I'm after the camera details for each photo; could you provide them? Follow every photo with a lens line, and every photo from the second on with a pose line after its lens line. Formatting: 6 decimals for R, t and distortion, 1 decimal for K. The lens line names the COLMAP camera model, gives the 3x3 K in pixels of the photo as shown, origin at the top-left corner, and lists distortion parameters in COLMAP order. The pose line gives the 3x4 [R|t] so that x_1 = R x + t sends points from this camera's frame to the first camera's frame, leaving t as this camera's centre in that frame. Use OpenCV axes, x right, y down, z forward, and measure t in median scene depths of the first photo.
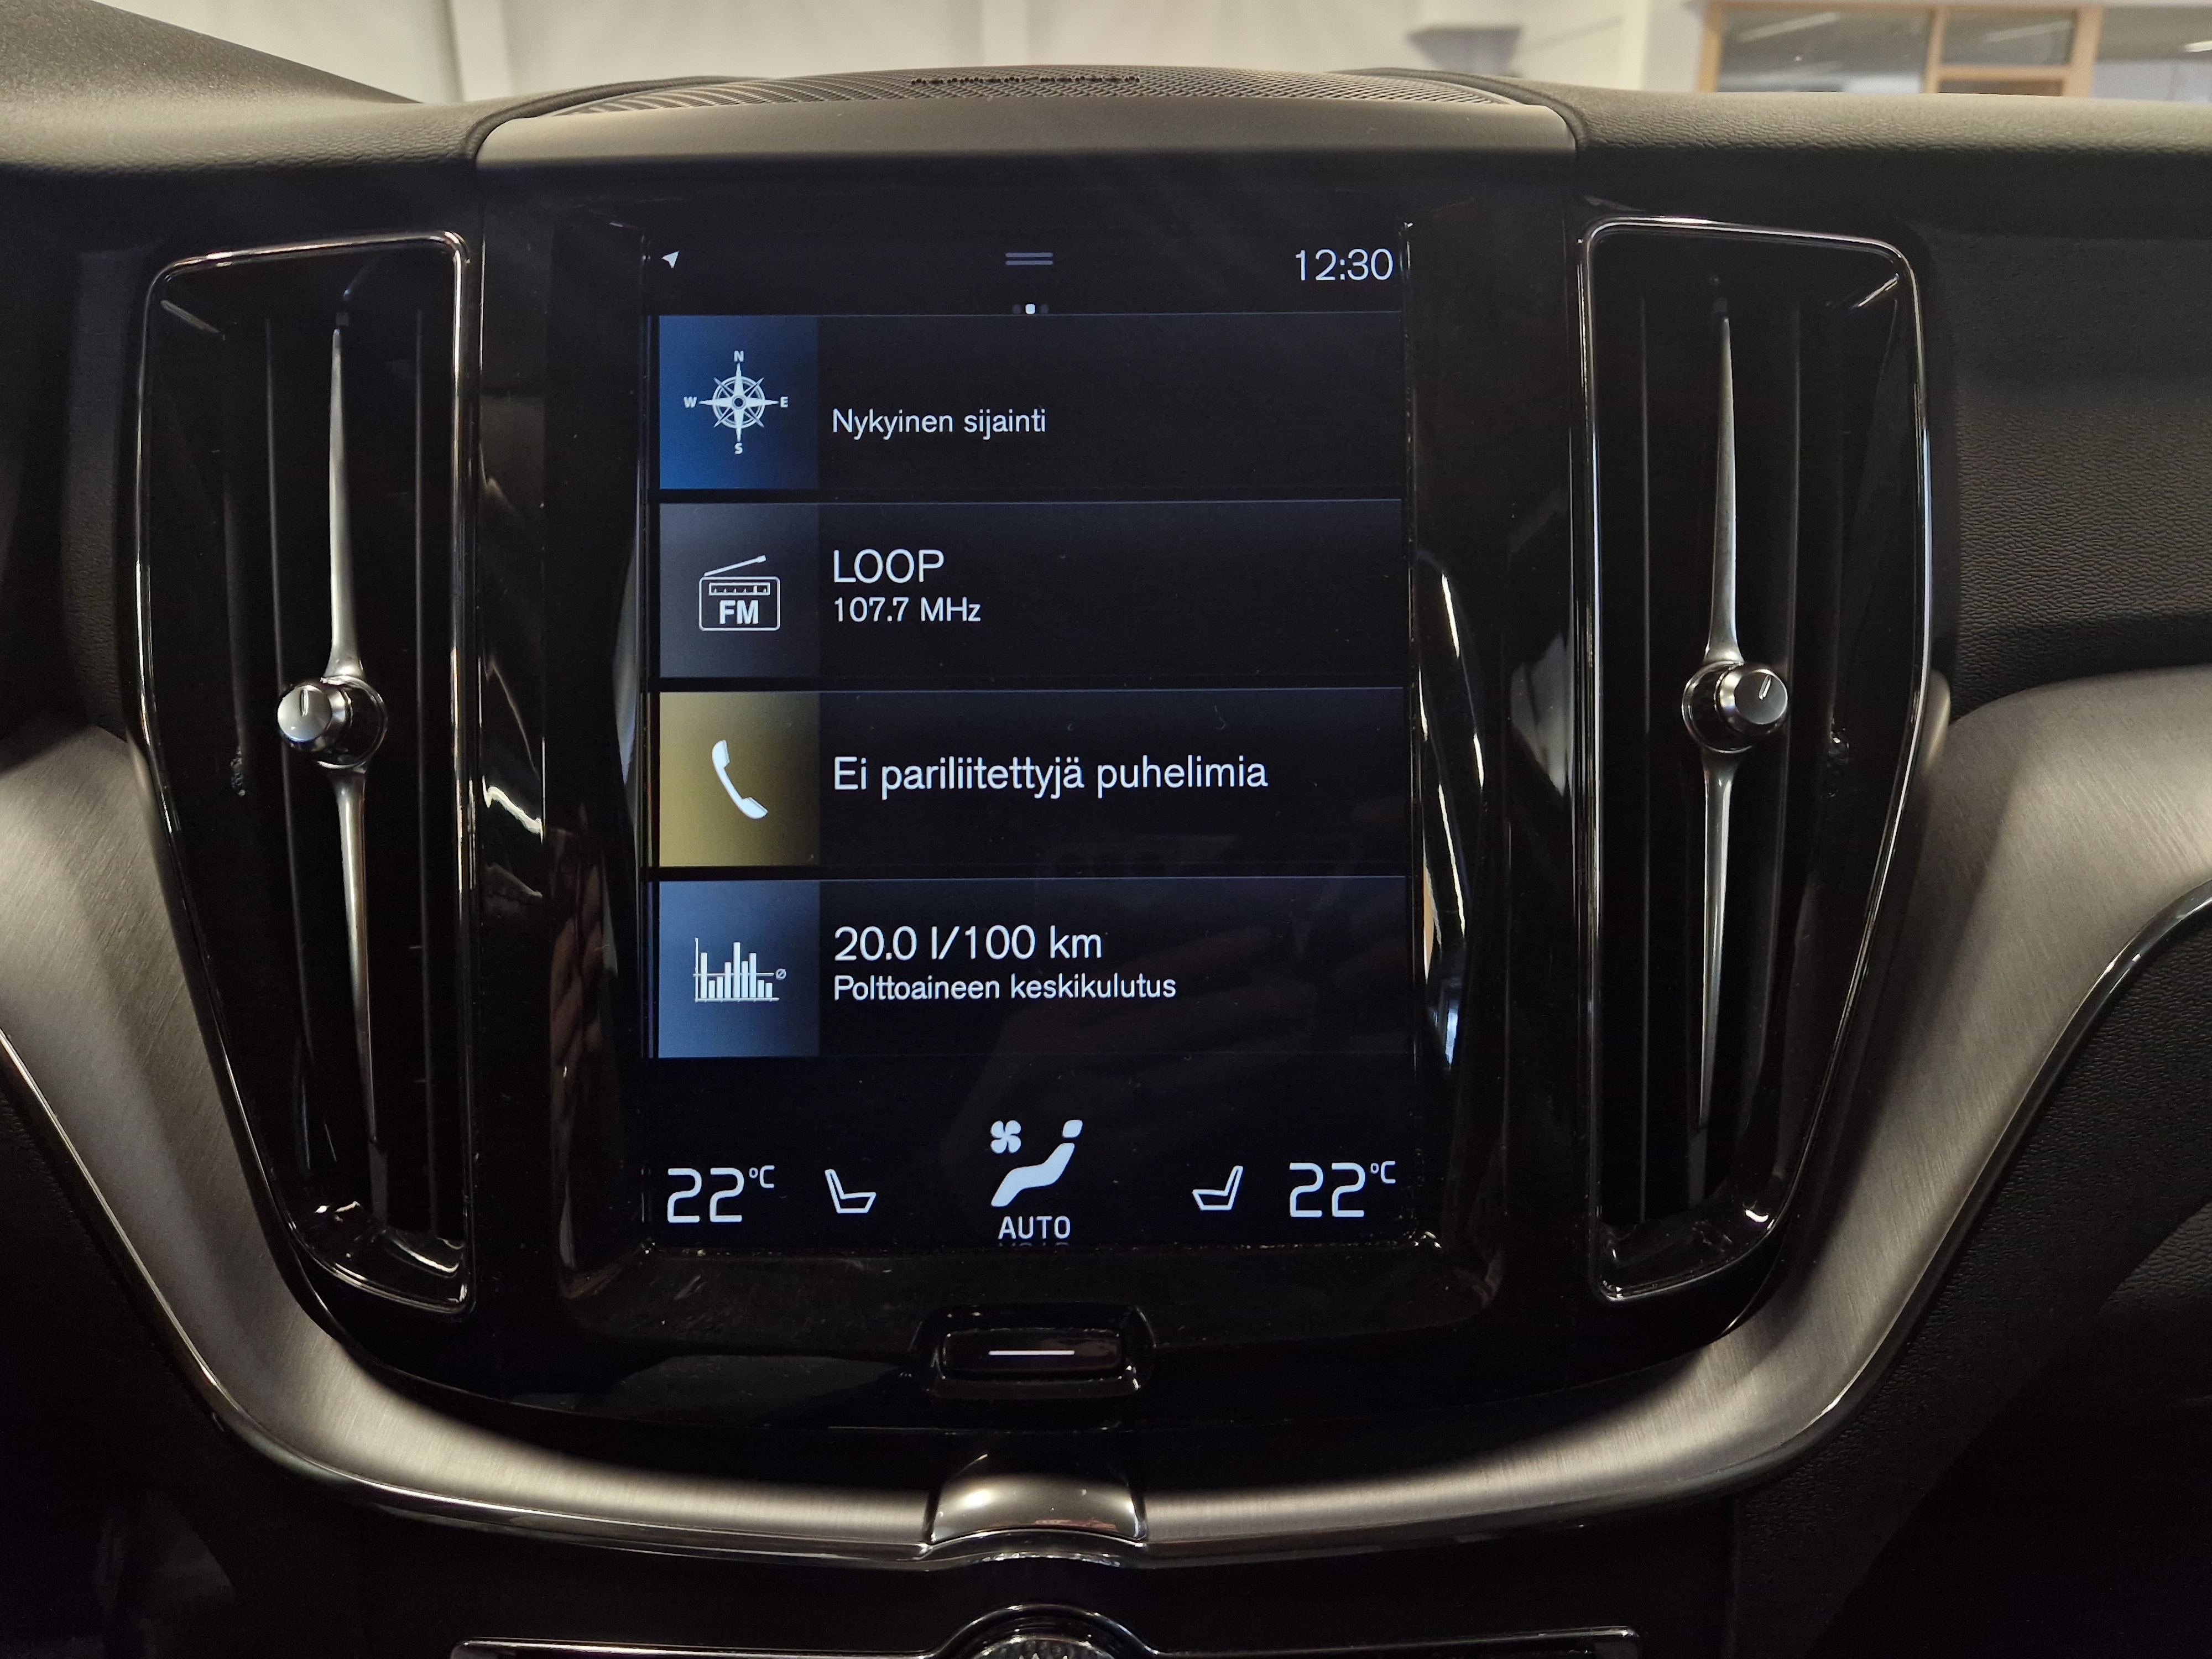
lens RADIAL K [[1587.8, 0, 1121.2], [0, 1587.8, 823.6], [0, 0, 1]] dist [0.036724, -0.033027]
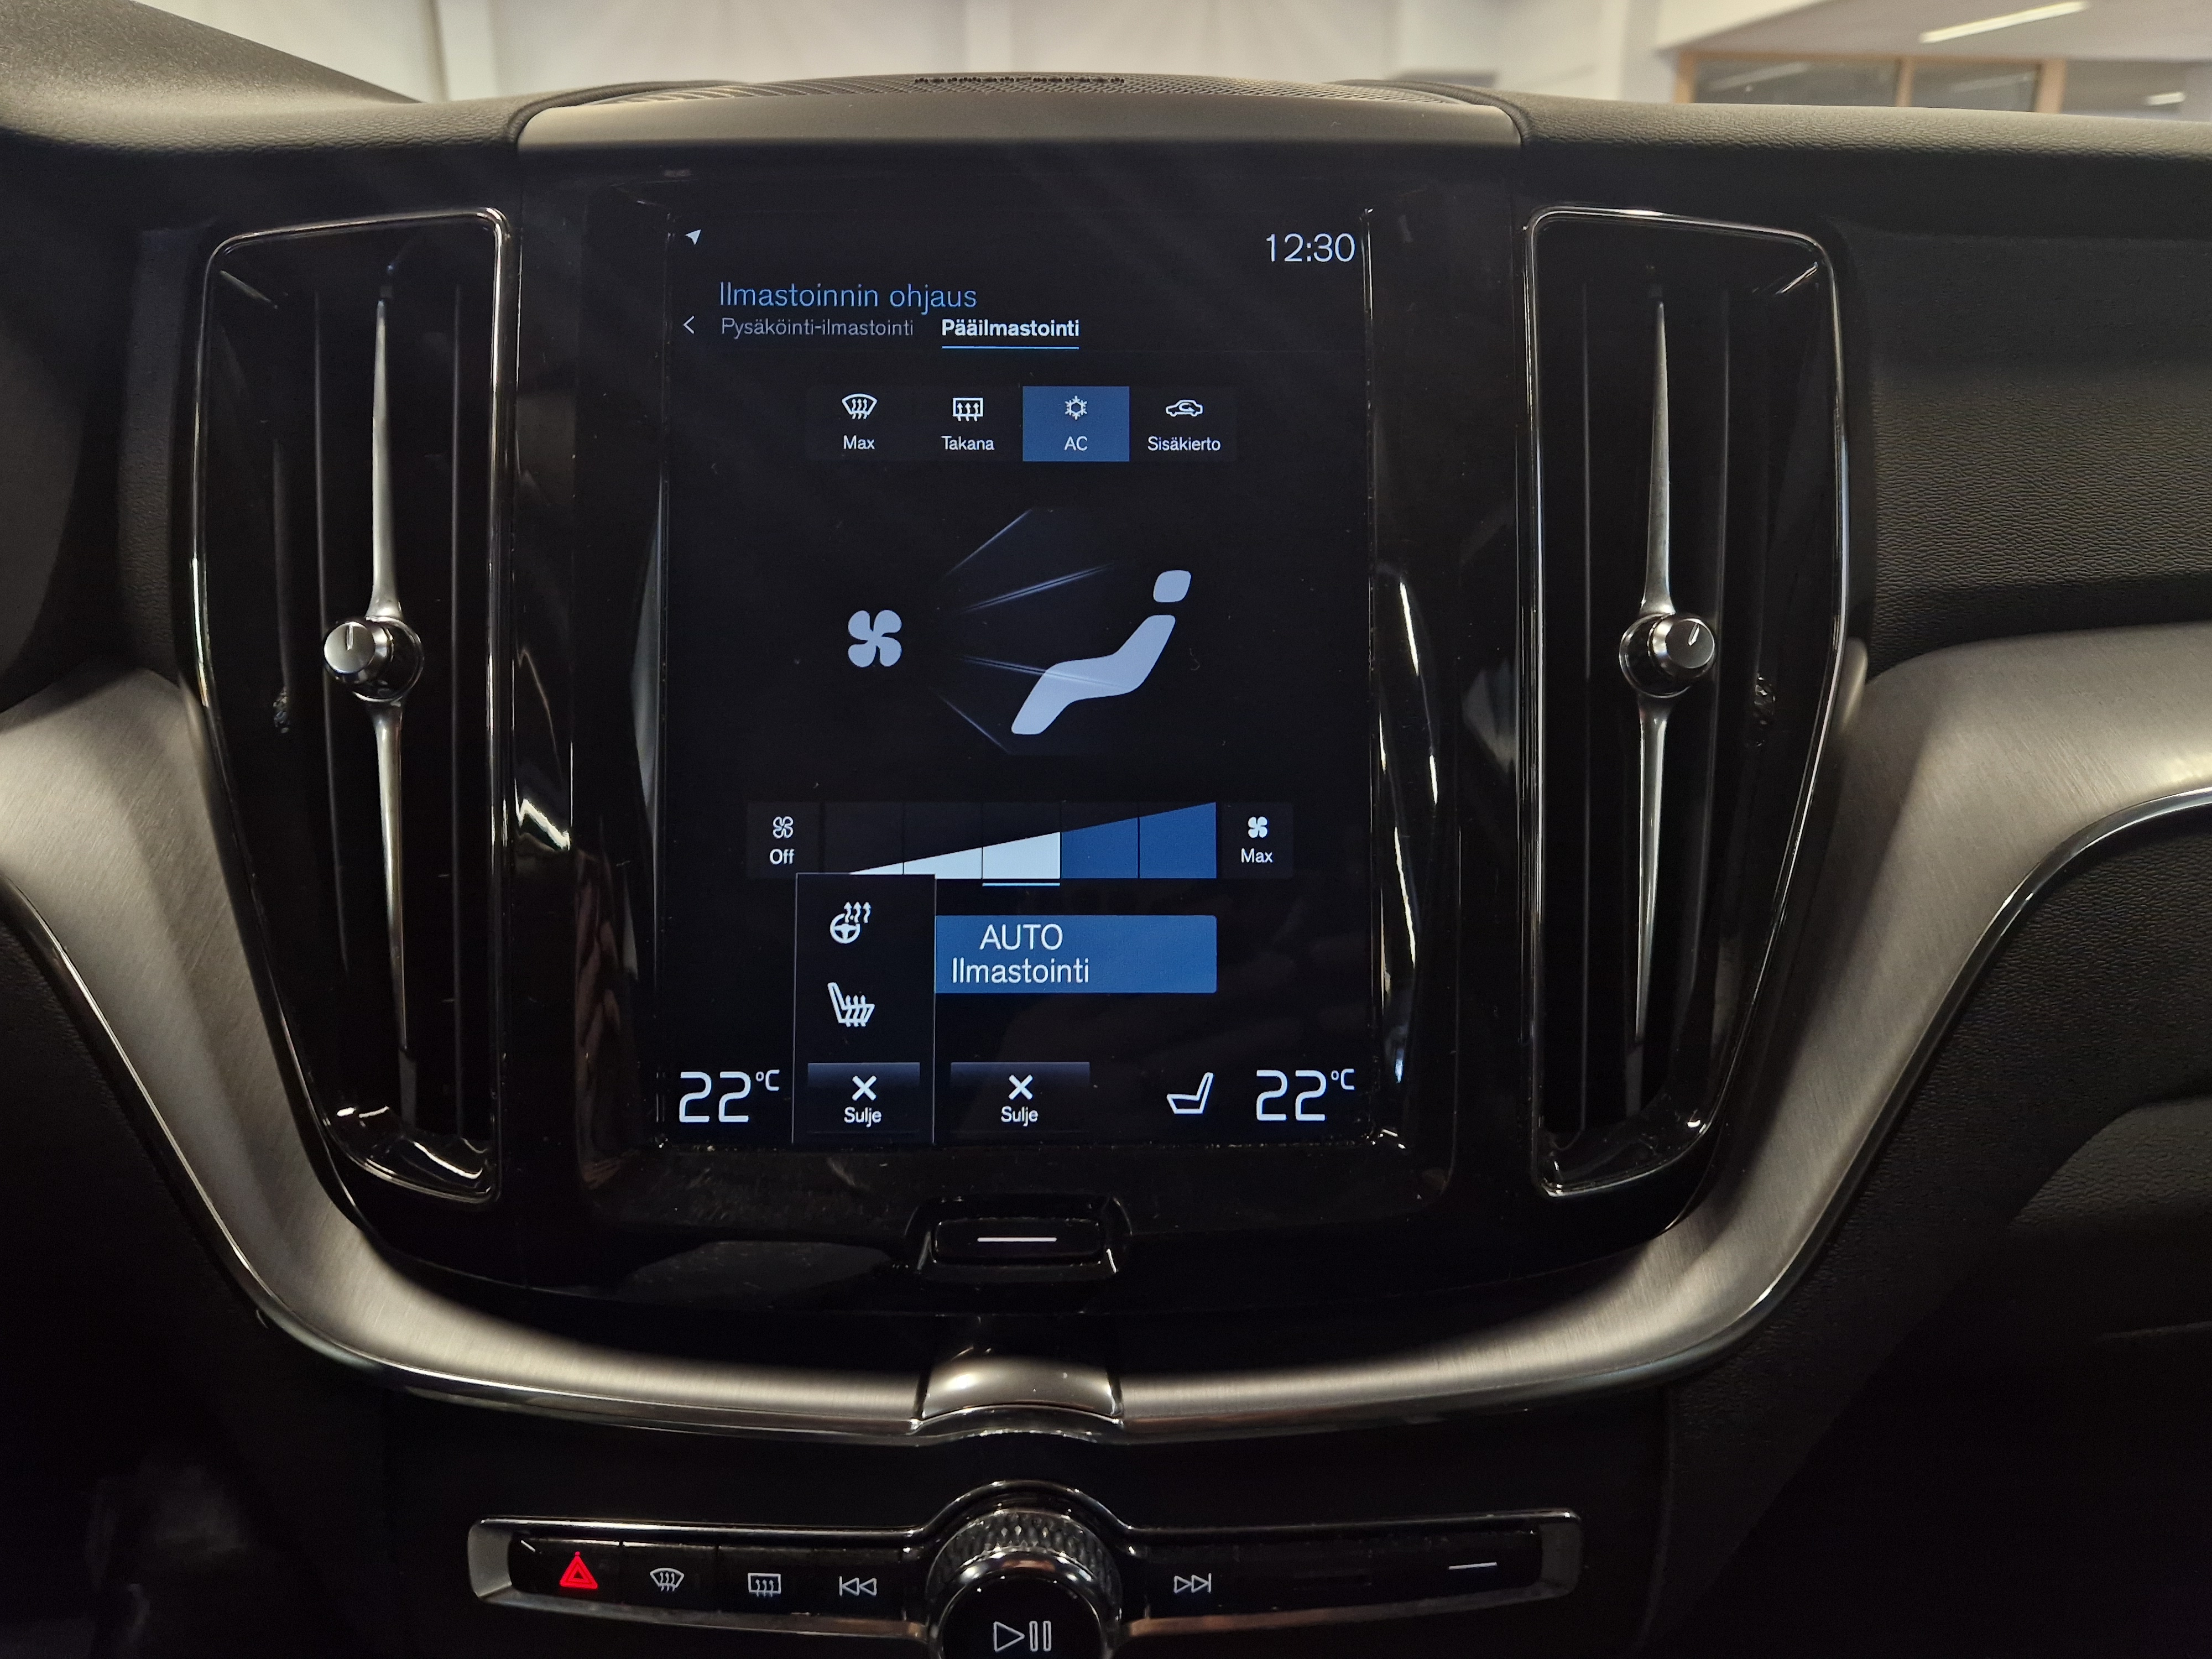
lens RADIAL K [[1587.8, 0, 1111.4], [0, 1587.8, 814.9], [0, 0, 1]] dist [0.036724, -0.033027]
pose [[0.999946, 0.006791, 0.007858, -0.002419], [-0.006583, 0.999635, -0.026195, 0.067916], [-0.008033, 0.026142, 0.999626, -0.081489]]
